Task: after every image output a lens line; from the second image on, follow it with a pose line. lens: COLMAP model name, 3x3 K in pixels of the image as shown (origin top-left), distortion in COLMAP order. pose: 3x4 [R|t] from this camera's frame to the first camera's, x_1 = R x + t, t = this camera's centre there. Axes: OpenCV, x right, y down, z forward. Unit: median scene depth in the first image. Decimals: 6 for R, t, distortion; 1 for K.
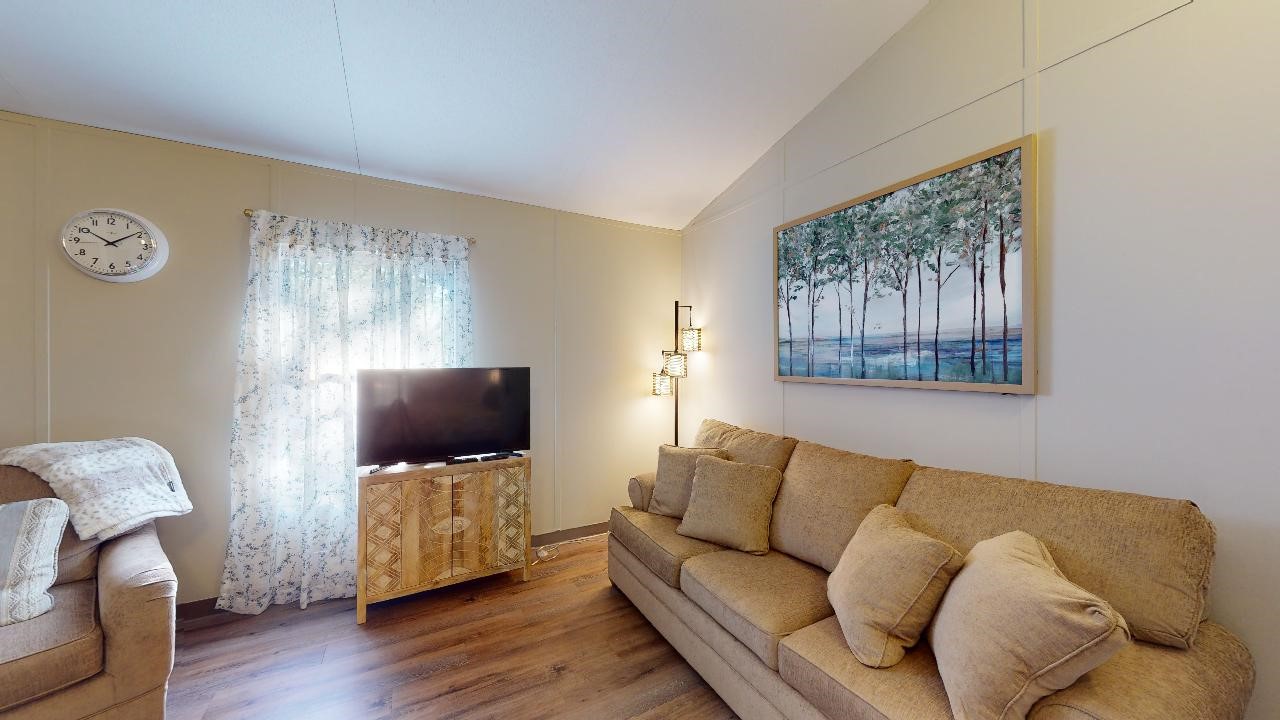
lens RADIAL K [[439.2, 0, 640.0], [0, 439.2, 360.0], [0, 0, 1]] dist [0.000597, 0.000031]
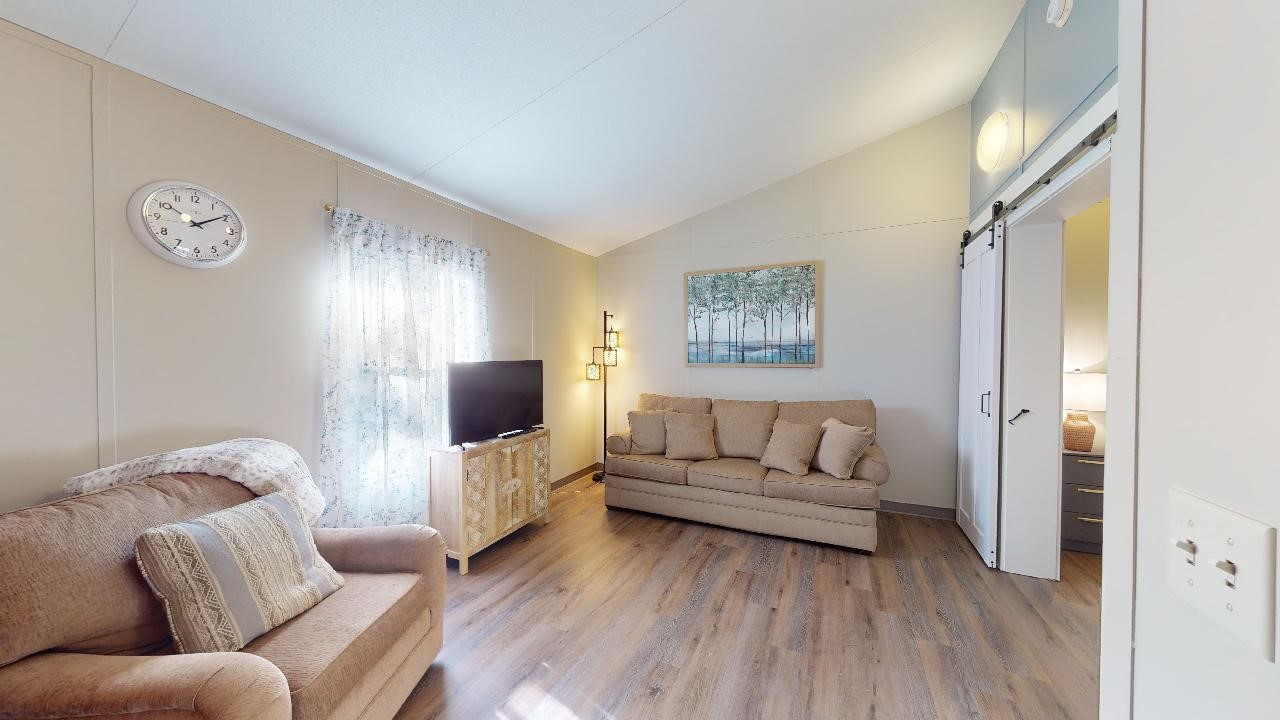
lens RADIAL K [[439.2, 0, 640.0], [0, 439.2, 360.0], [0, 0, 1]] dist [0.000597, 0.000031]
pose [[0.793504, -0.011504, 0.608456, -0.952529], [0.001927, 0.999864, 0.016392, -0.004189], [-0.608562, -0.011835, 0.793418, -0.230738]]
